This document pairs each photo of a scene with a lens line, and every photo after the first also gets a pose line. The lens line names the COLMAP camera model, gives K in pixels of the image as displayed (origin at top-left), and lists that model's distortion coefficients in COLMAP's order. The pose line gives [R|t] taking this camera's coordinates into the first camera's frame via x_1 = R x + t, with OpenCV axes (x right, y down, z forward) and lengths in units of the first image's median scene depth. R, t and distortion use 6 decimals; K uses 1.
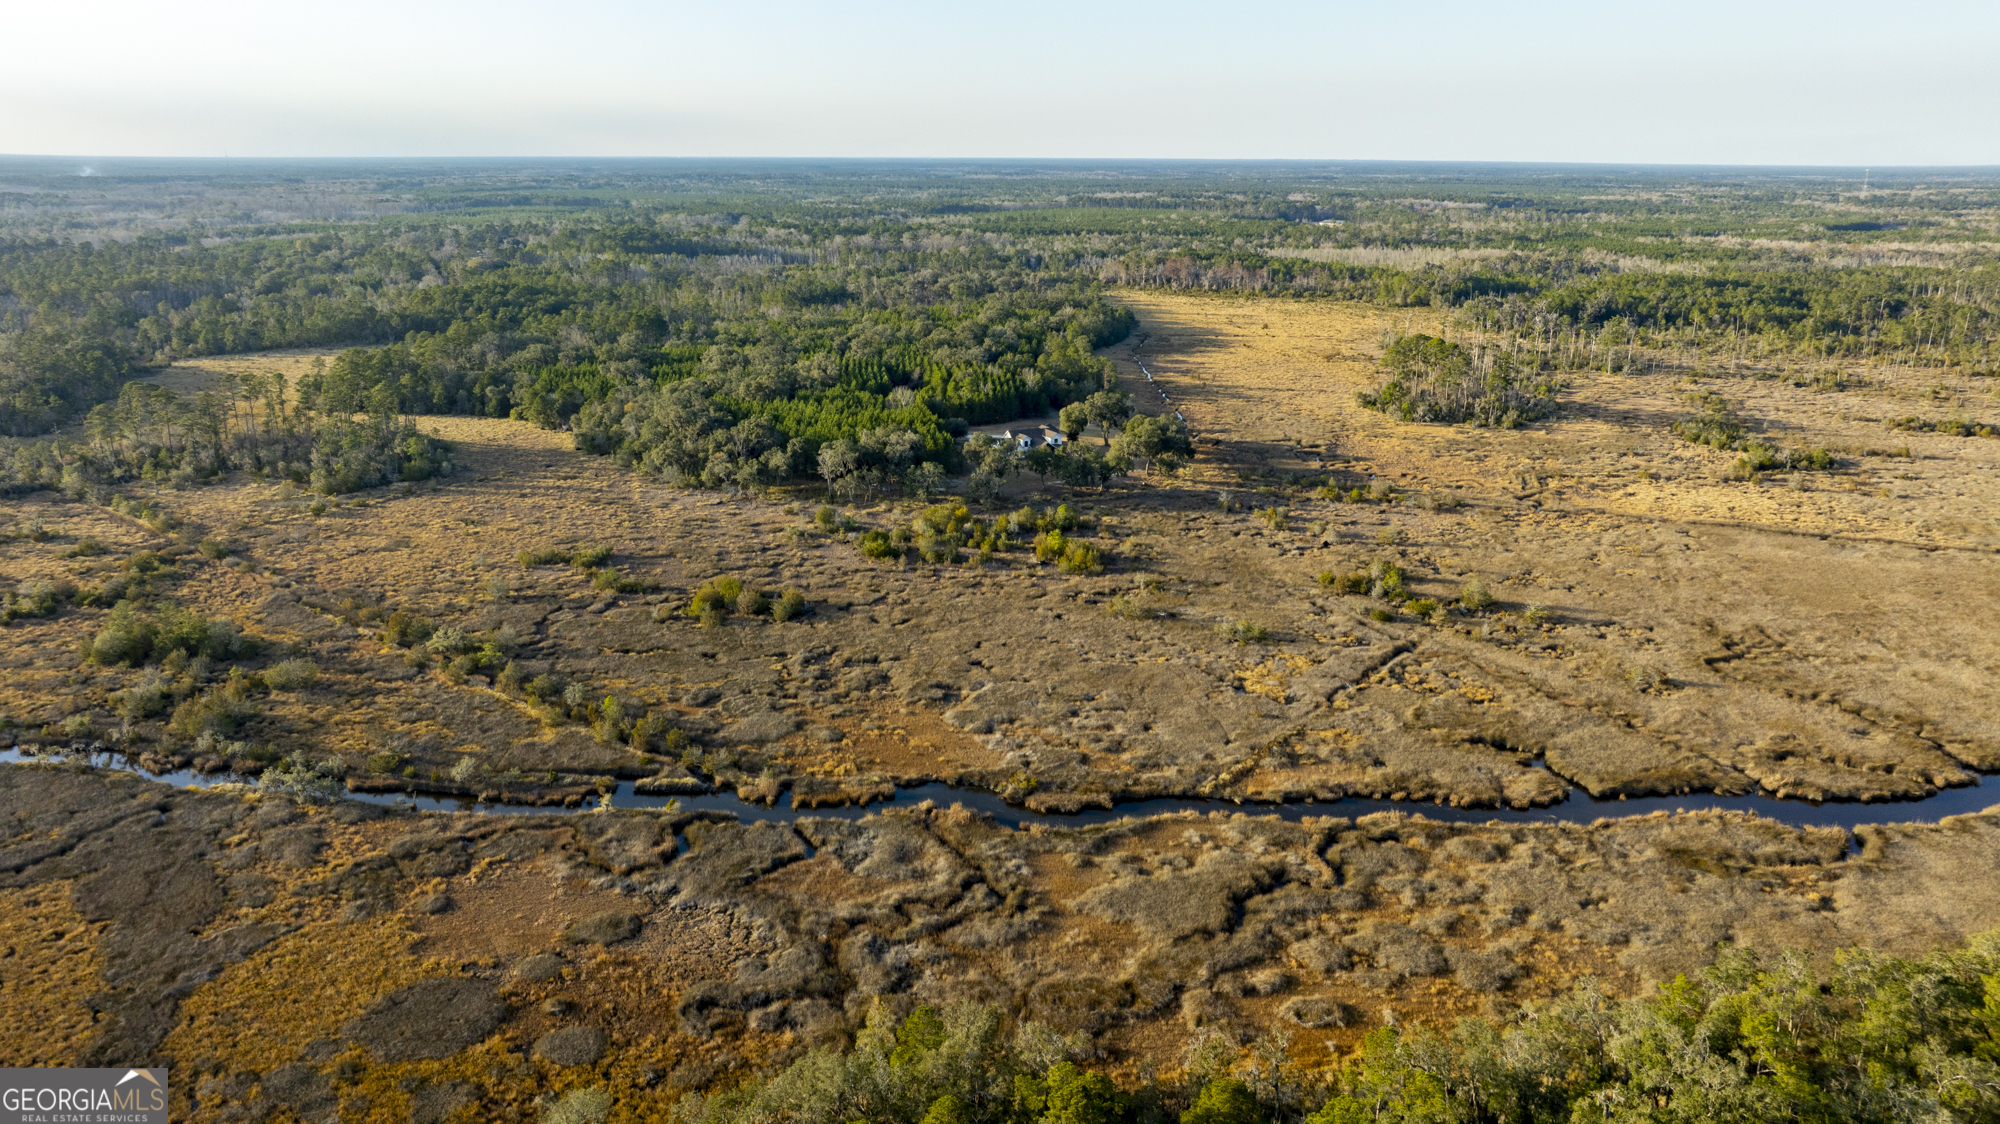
lens RADIAL K [[1403.6, 0, 1010.1], [0, 1403.6, 563.5], [0, 0, 1]] dist [-0.033737, 0.034472]
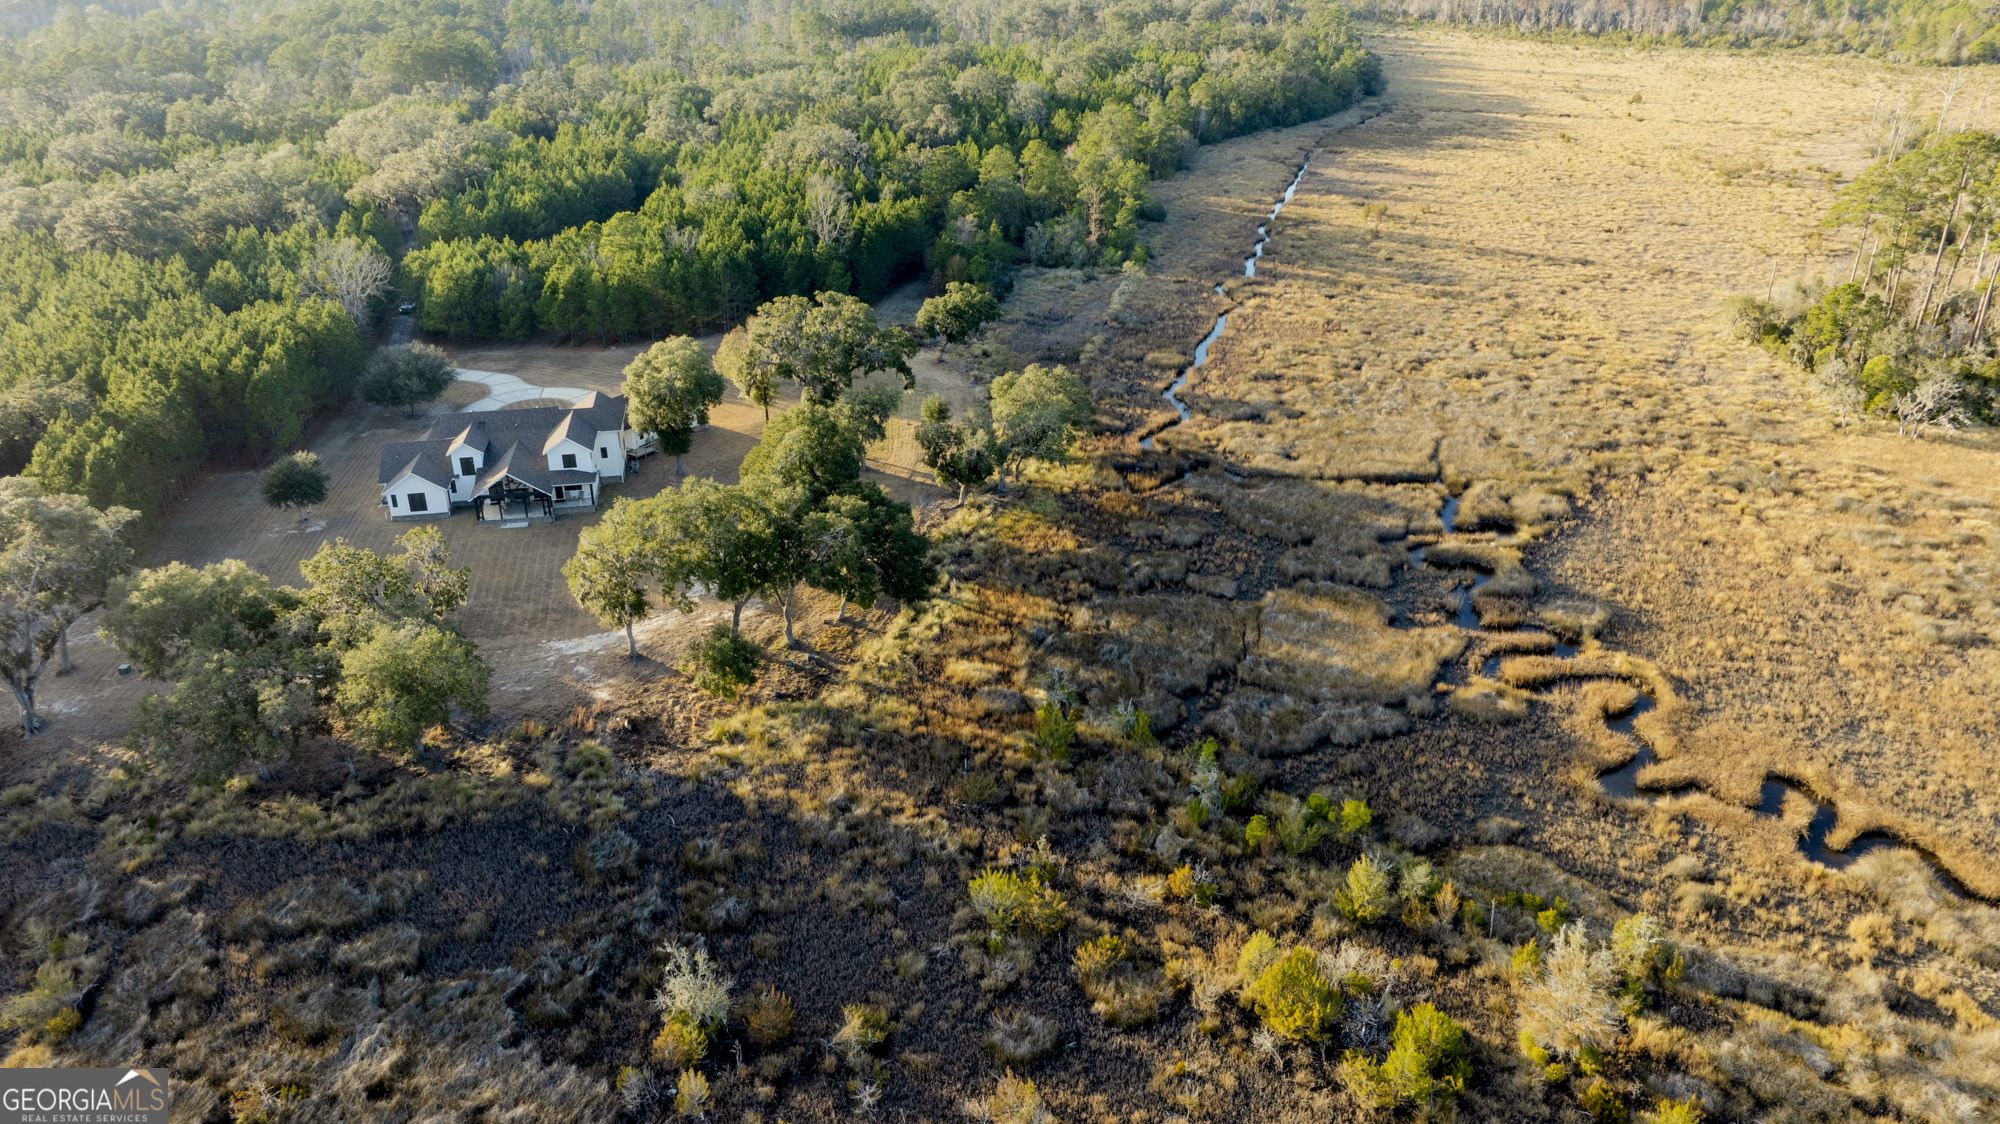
lens RADIAL K [[1403.6, 0, 987.7], [0, 1403.6, 558.0], [0, 0, 1]] dist [-0.033737, 0.034472]
pose [[0.951638, 0.121861, -0.282019, 0.094368], [-0.075024, 0.982355, 0.171316, -0.056449], [0.297920, -0.141872, 0.943989, 0.324813]]
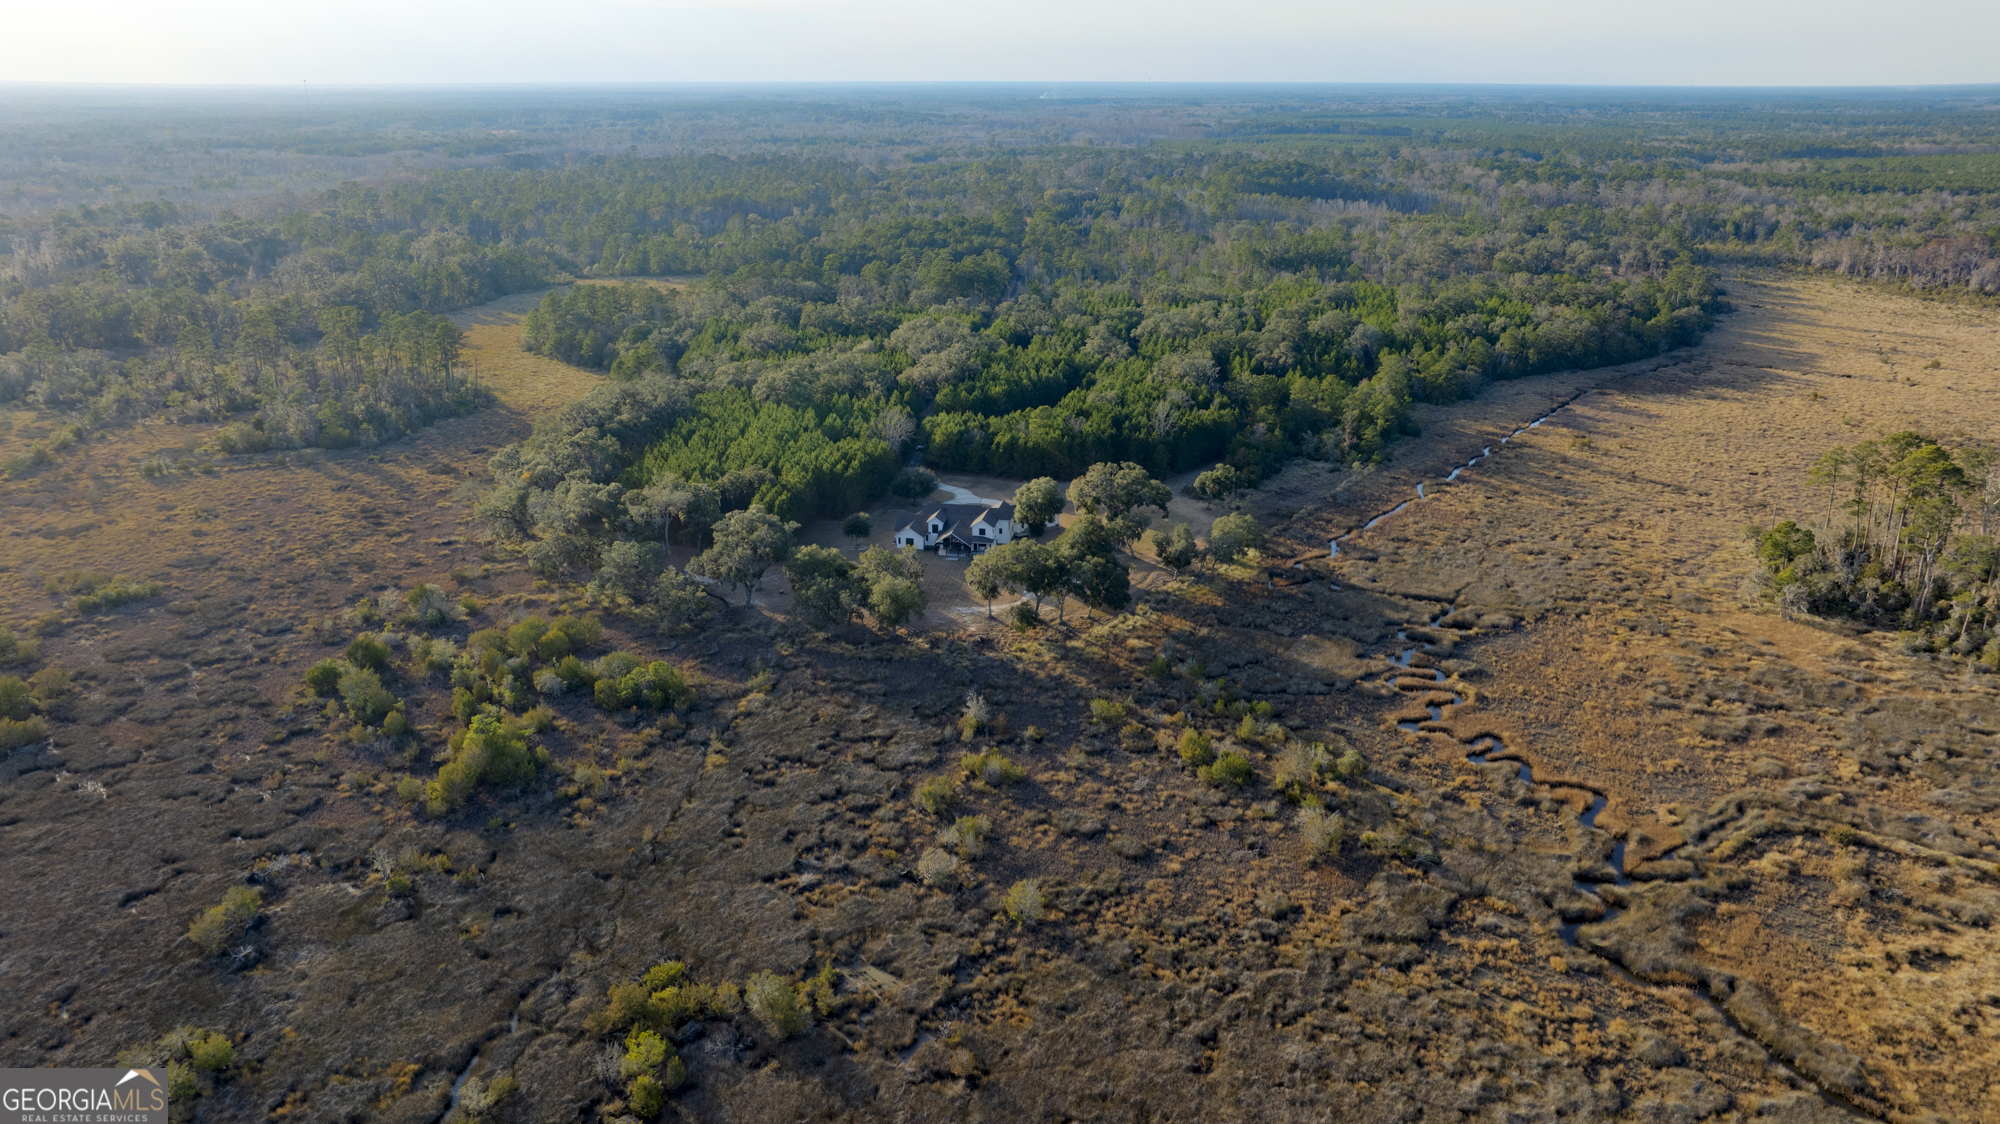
lens RADIAL K [[1403.6, 0, 1007.1], [0, 1403.6, 555.1], [0, 0, 1]] dist [-0.033737, 0.034472]
pose [[0.792973, 0.194408, -0.577408, 0.181687], [-0.169705, 0.980697, 0.097130, -0.062597], [0.585145, 0.020967, 0.810658, 0.219947]]
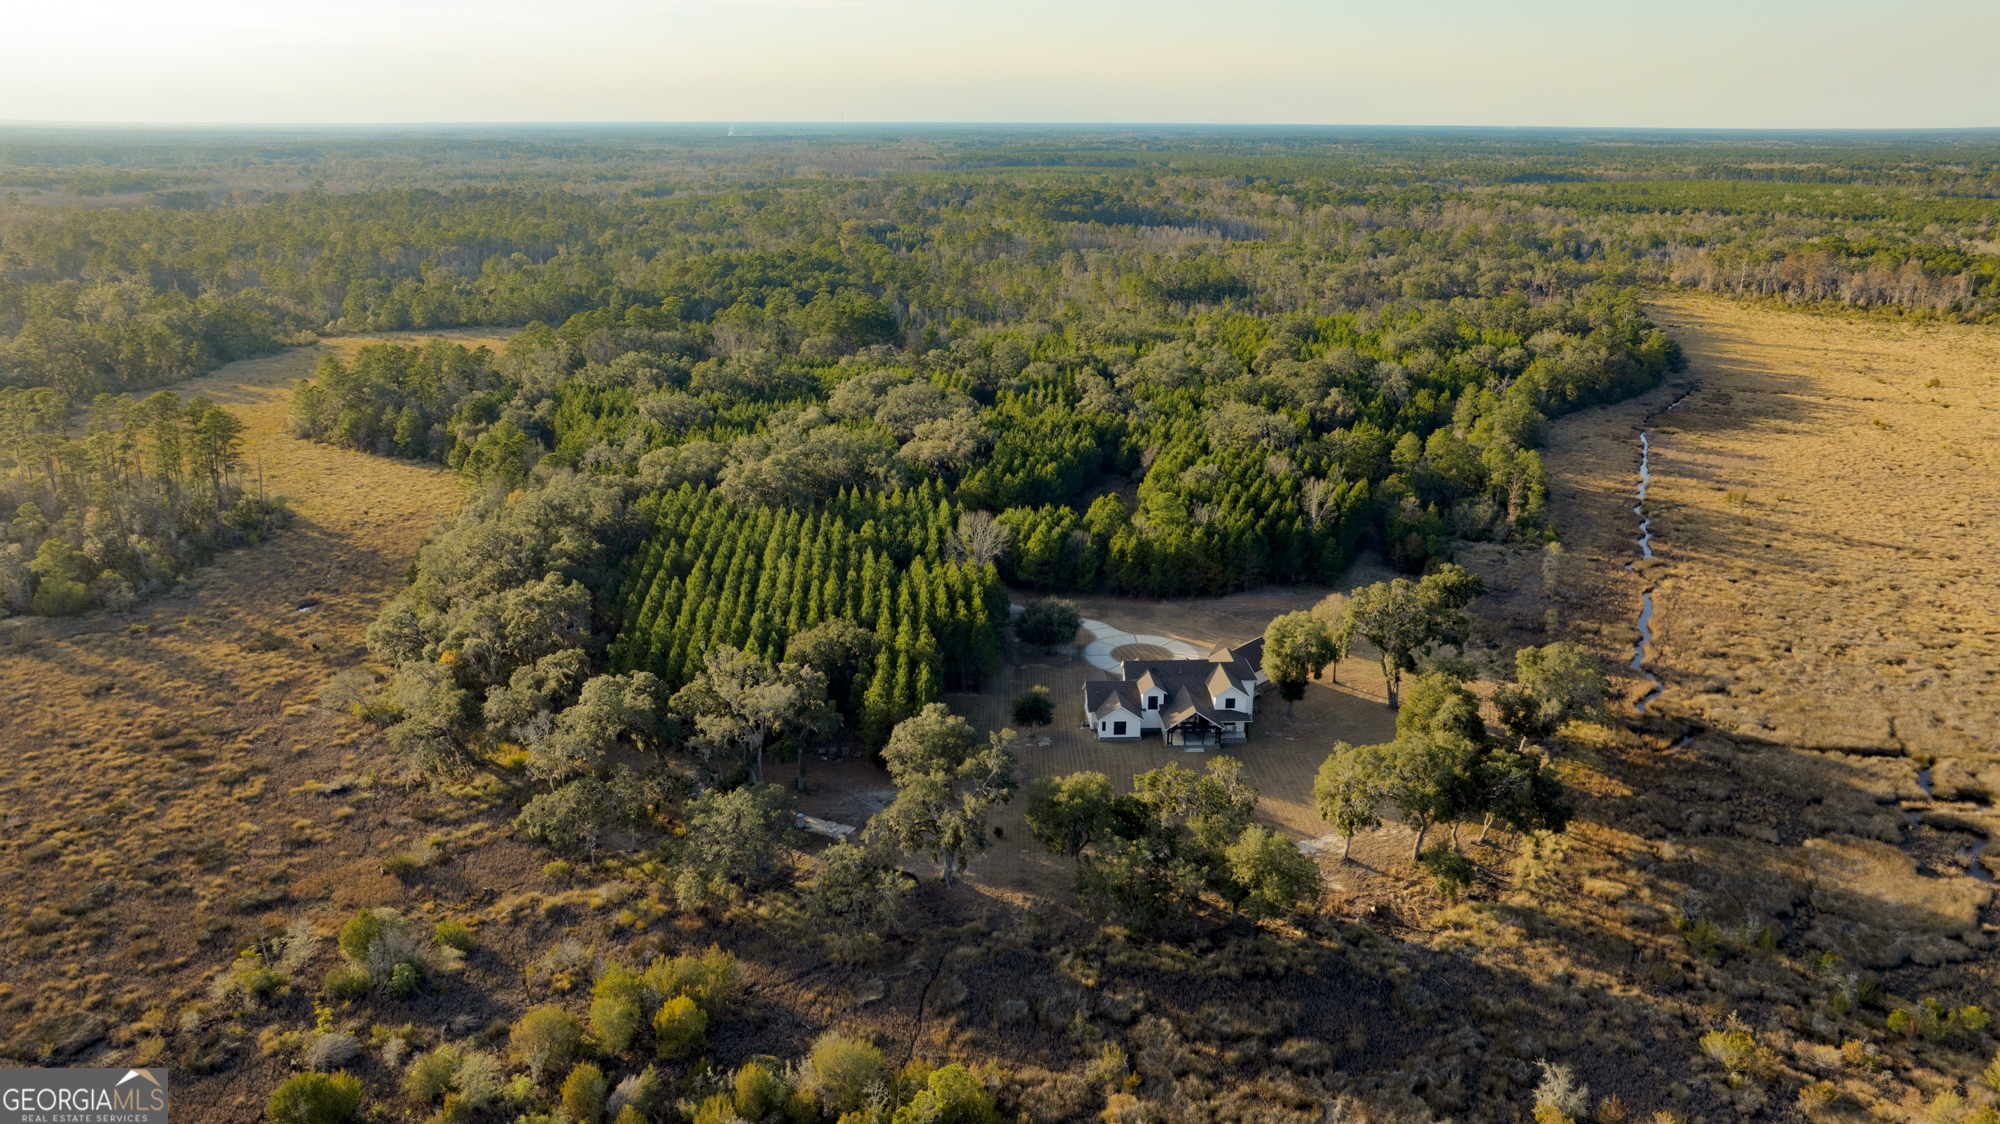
lens RADIAL K [[1403.6, 0, 991.2], [0, 1403.6, 562.8], [0, 0, 1]] dist [-0.033737, 0.034472]
pose [[0.905912, 0.126288, -0.404197, 0.058278], [-0.117885, 0.991974, 0.045722, -0.062054], [0.406727, 0.006229, 0.913528, 0.263617]]
